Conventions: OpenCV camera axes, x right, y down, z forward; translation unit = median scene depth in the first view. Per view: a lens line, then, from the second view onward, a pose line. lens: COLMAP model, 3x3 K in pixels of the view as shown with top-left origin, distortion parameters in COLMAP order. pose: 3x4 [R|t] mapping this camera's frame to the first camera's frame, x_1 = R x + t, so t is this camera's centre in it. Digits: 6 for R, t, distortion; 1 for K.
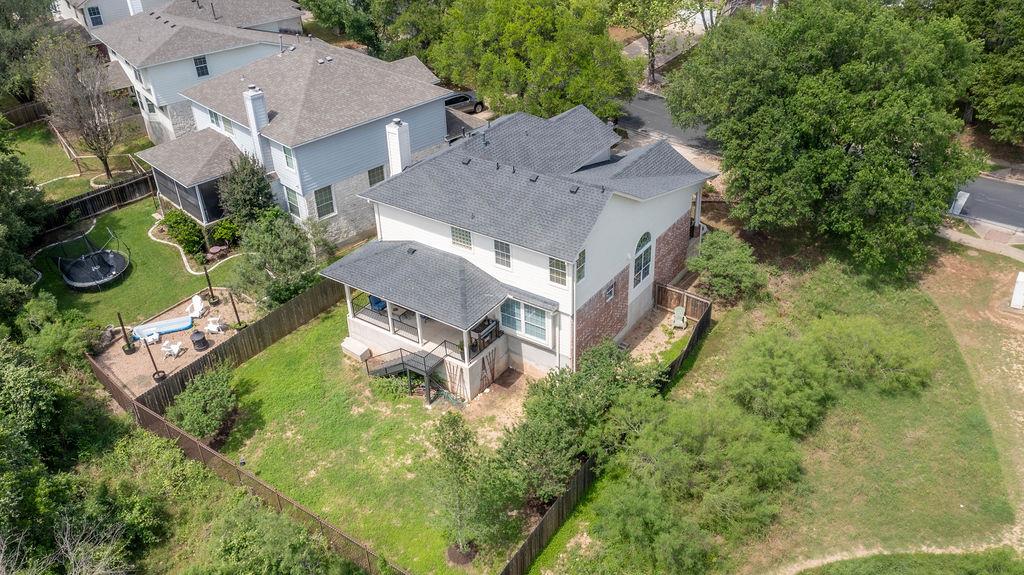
lens RADIAL K [[888.5, 0, 512.0], [0, 888.5, 287.5], [0, 0, 1]] dist [0.014179, 0.007830]
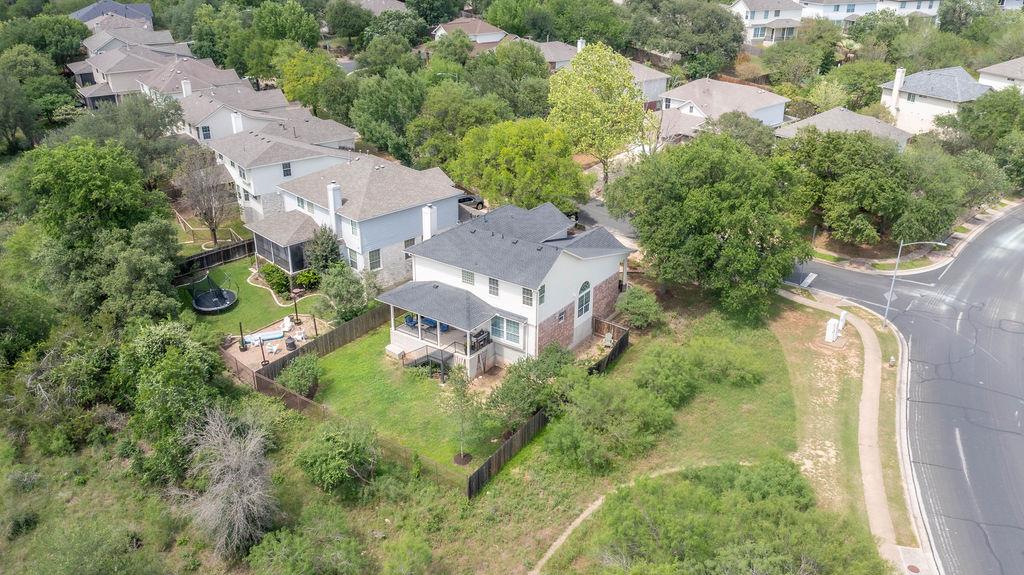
lens RADIAL K [[888.5, 0, 512.0], [0, 888.5, 287.5], [0, 0, 1]] dist [0.014179, 0.007830]
pose [[0.999280, 0.036587, 0.010050, 0.005215], [-0.034900, 0.990245, -0.134894, 0.152975], [-0.014888, 0.134446, 0.990809, -0.504704]]
